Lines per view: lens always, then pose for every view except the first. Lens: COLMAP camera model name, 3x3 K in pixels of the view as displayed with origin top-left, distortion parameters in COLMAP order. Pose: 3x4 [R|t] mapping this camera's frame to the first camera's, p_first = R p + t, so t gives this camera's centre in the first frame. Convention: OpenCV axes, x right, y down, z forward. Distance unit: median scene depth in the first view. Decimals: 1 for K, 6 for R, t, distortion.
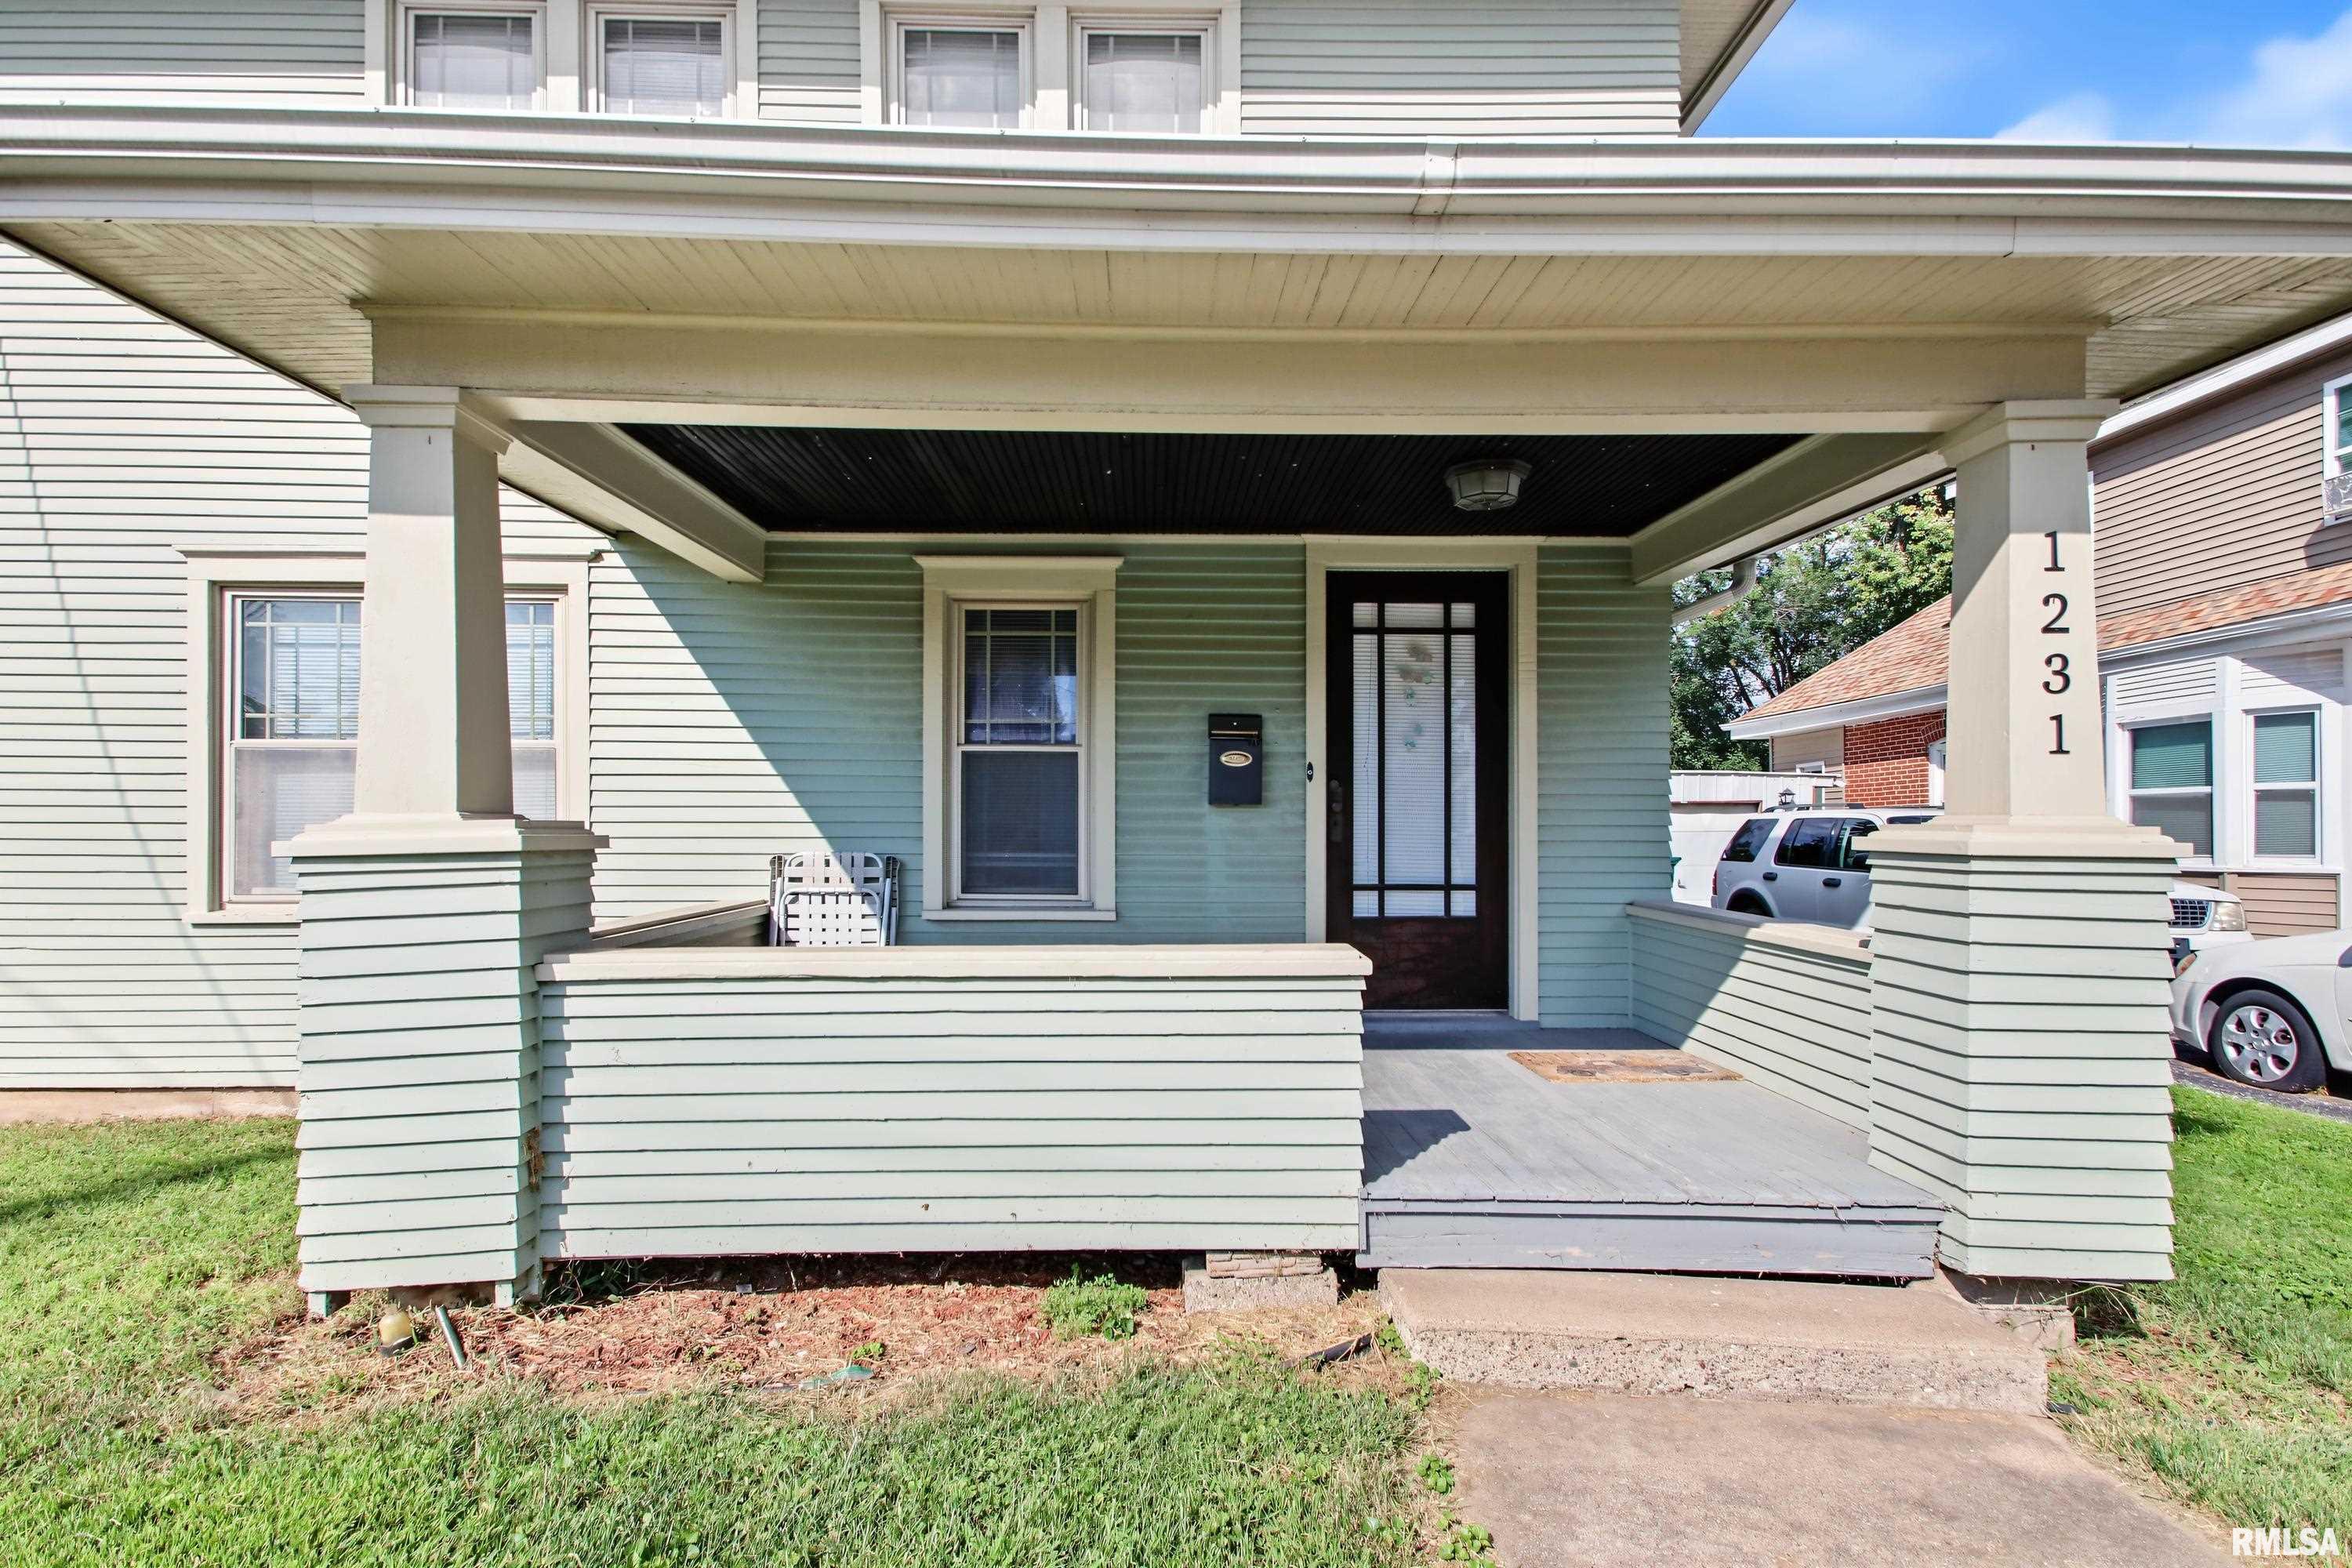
lens RADIAL K [[1132.5, 0, 1186.5], [0, 1132.5, 803.8], [0, 0, 1]] dist [0.036520, 0.000415]
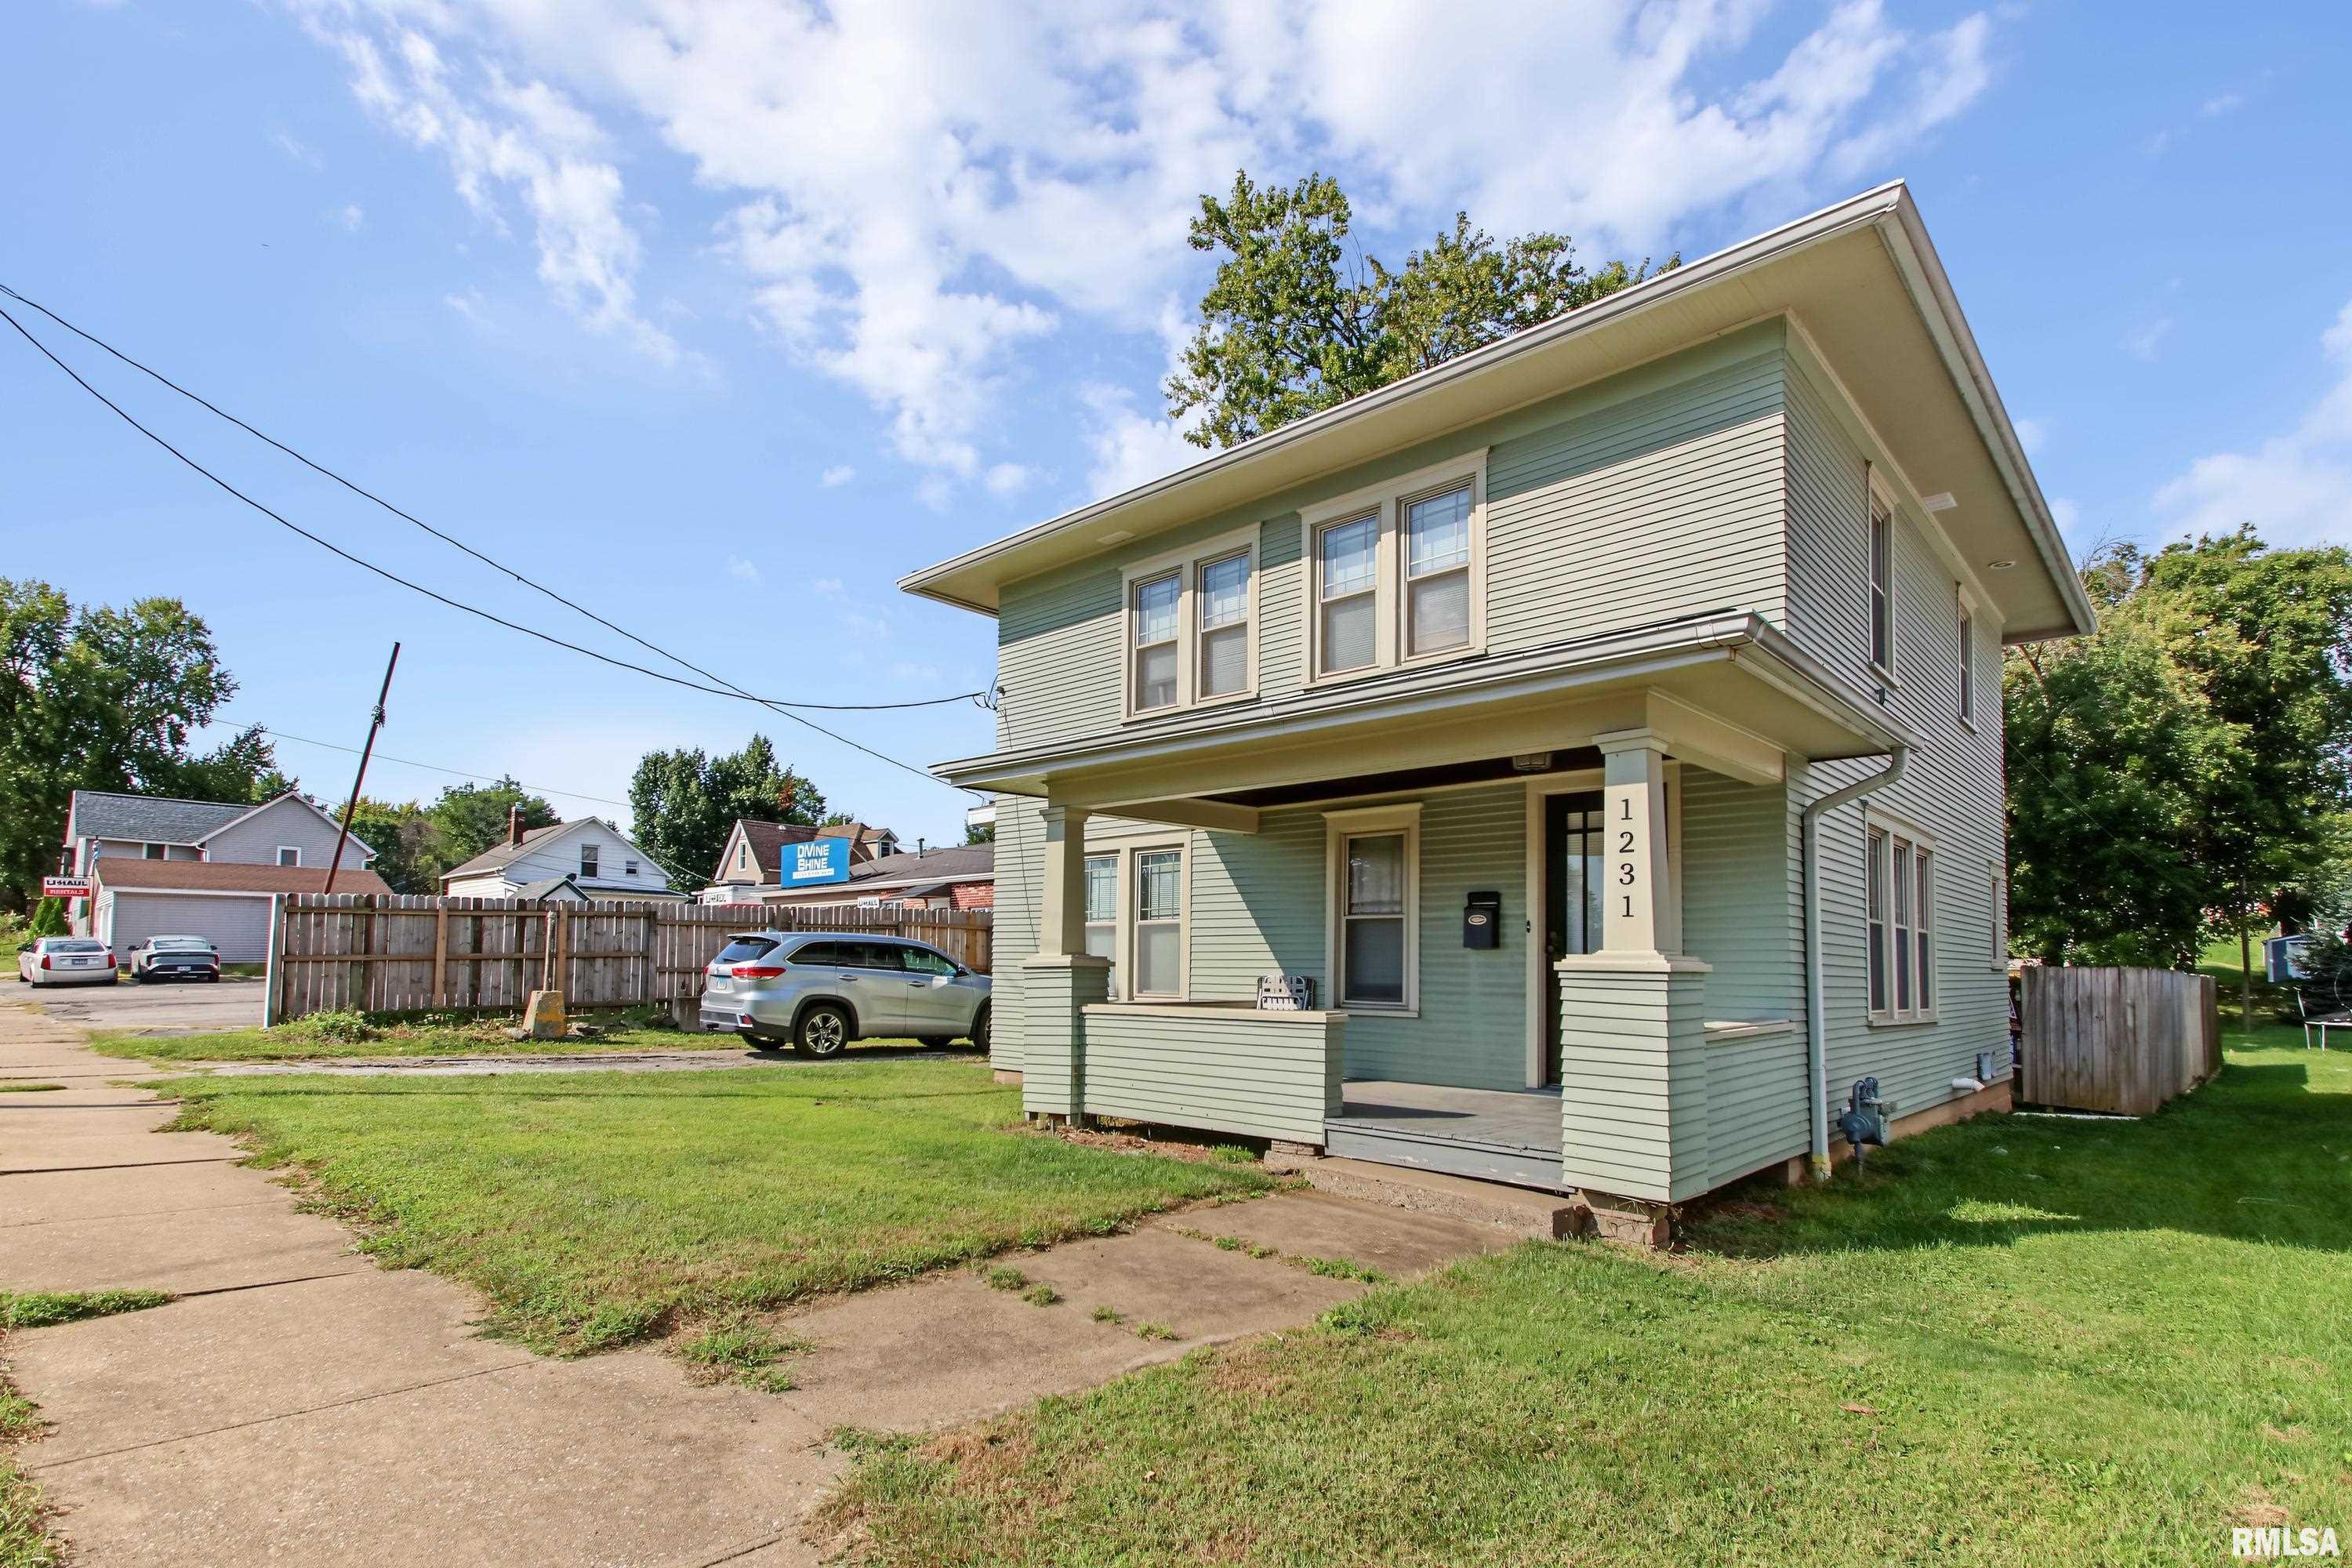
lens RADIAL K [[1160.0, 0, 1175.4], [0, 1160.0, 893.6], [0, 0, 1]] dist [0.031054, 0.000175]
pose [[0.717481, -0.040327, -0.695410, 0.870769], [0.004878, 0.998589, -0.052877, 0.008243], [0.696561, 0.034546, 0.716666, -0.483049]]
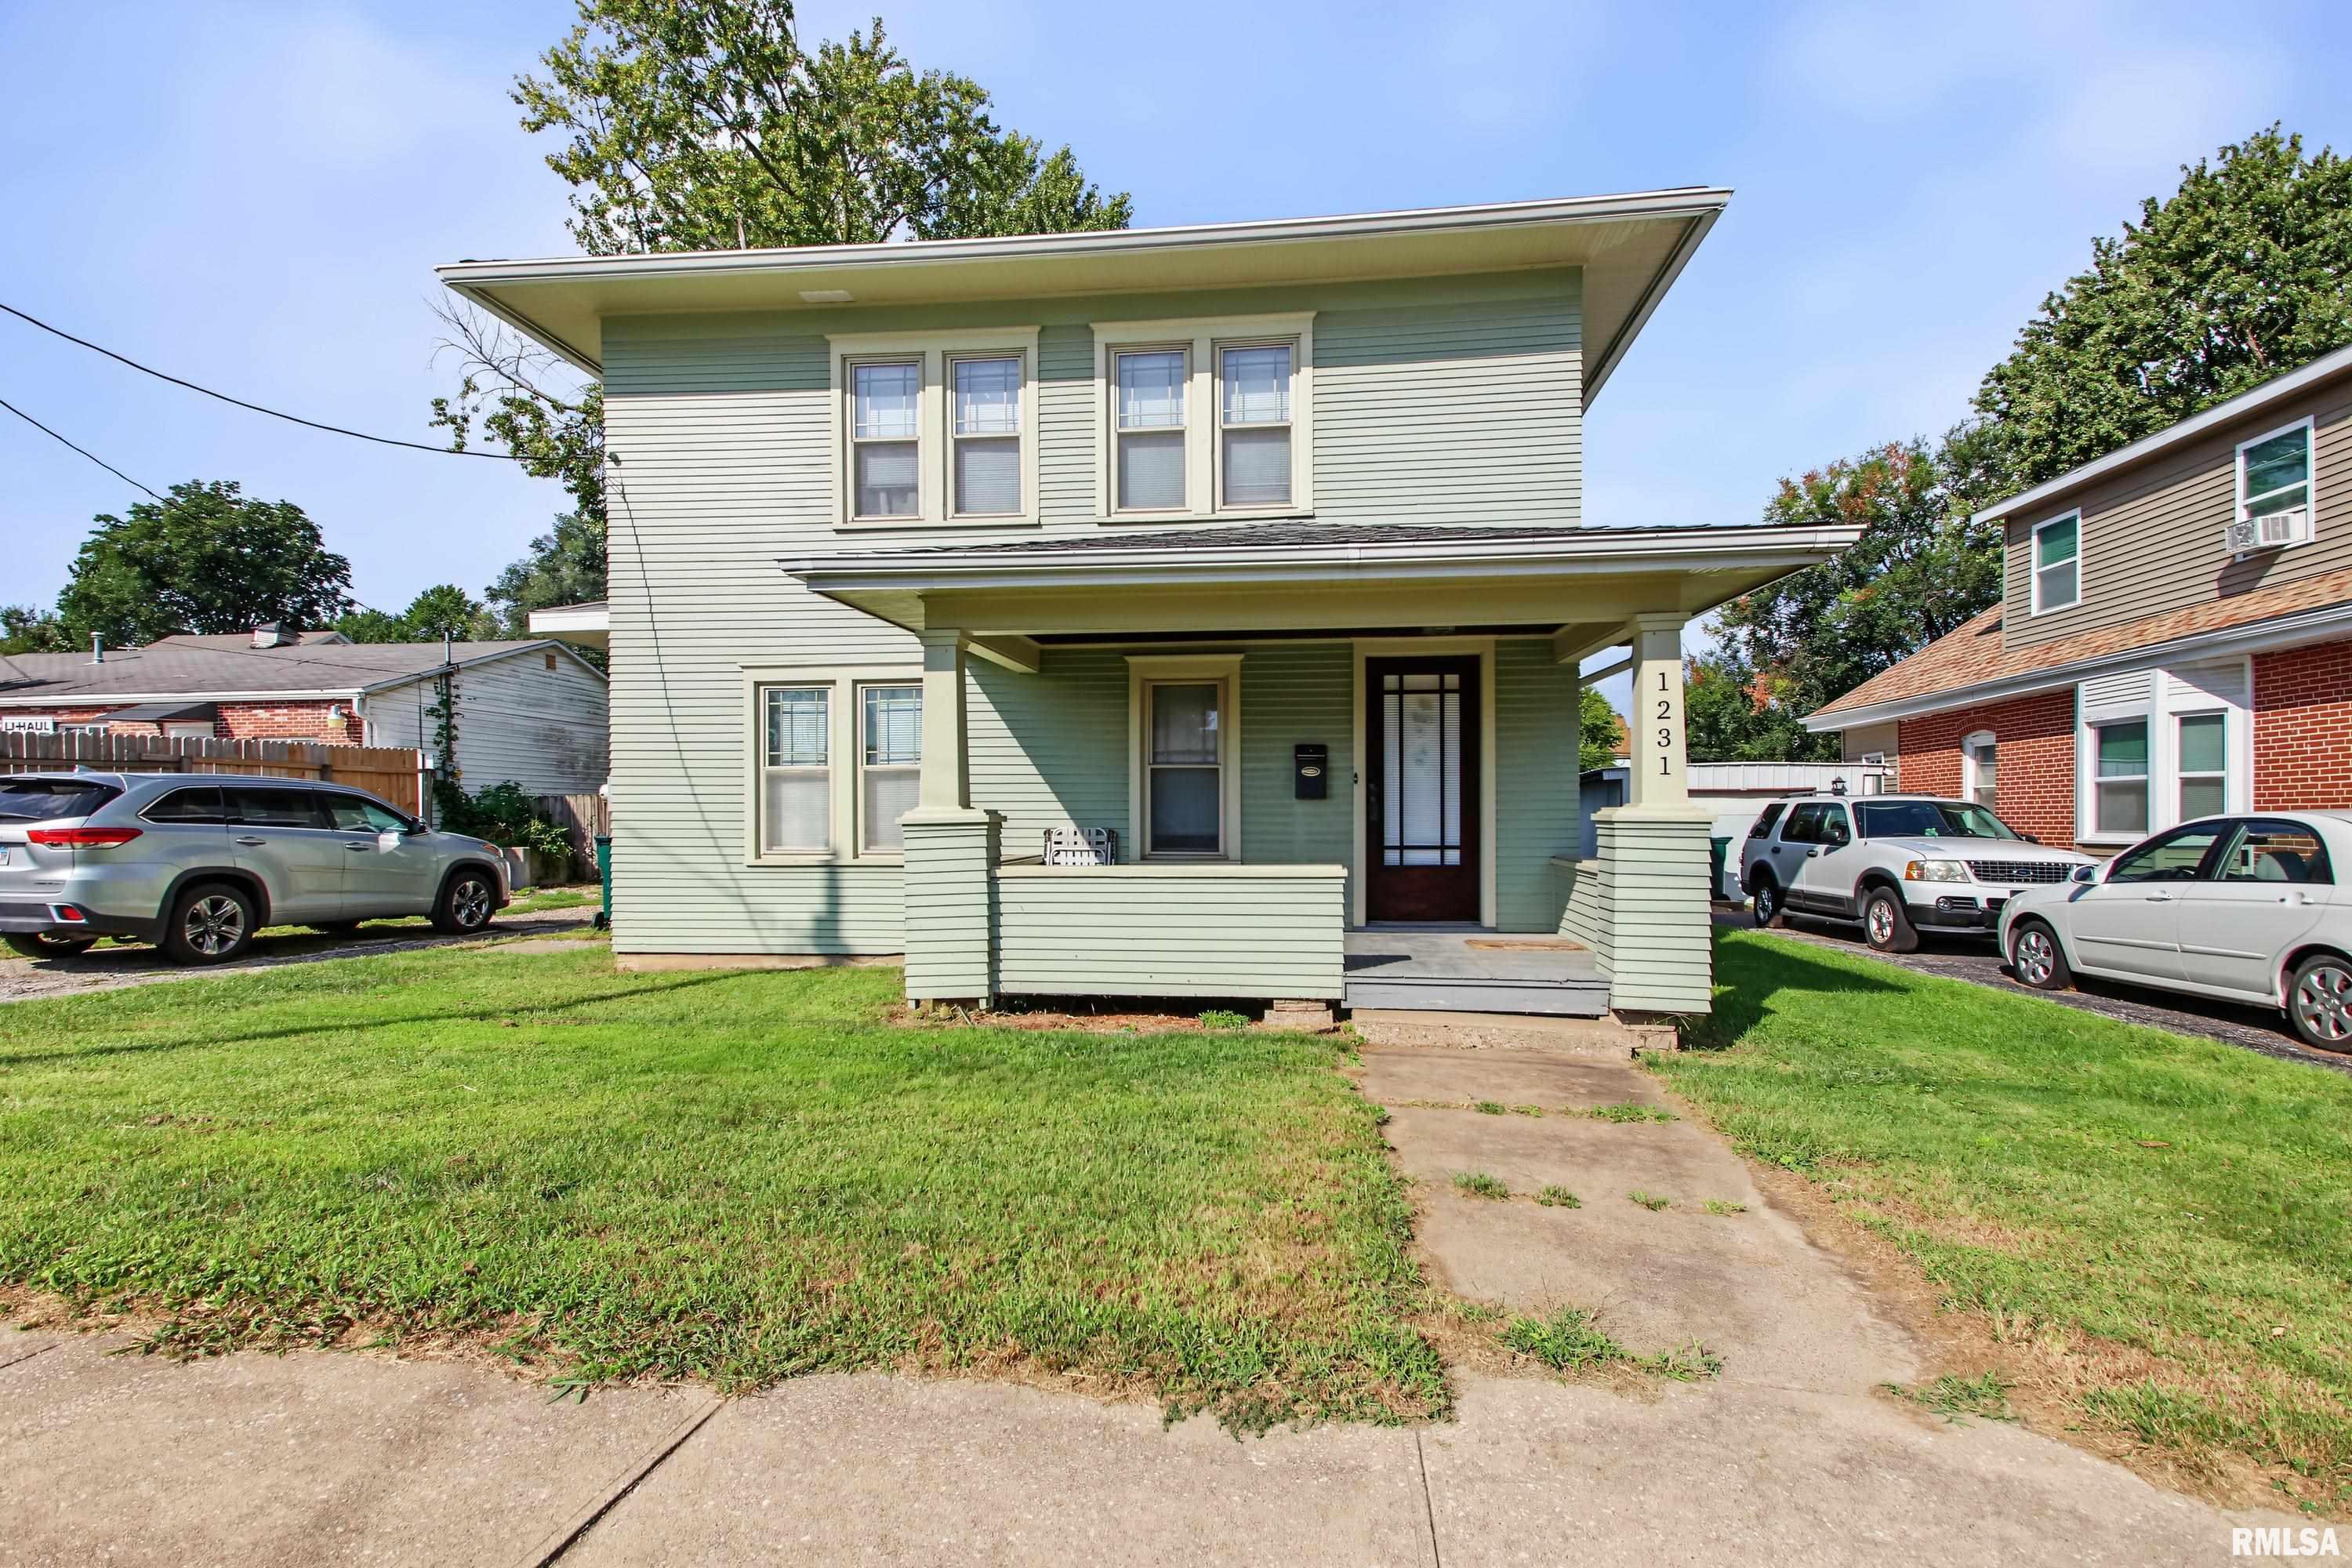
lens RADIAL K [[1132.5, 0, 1186.5], [0, 1132.5, 803.8], [0, 0, 1]] dist [0.036520, 0.000415]
pose [[0.991250, -0.006378, -0.131841, 0.081285], [0.007777, 0.999919, 0.010100, -0.009482], [0.131766, -0.011037, 0.991219, -0.697243]]
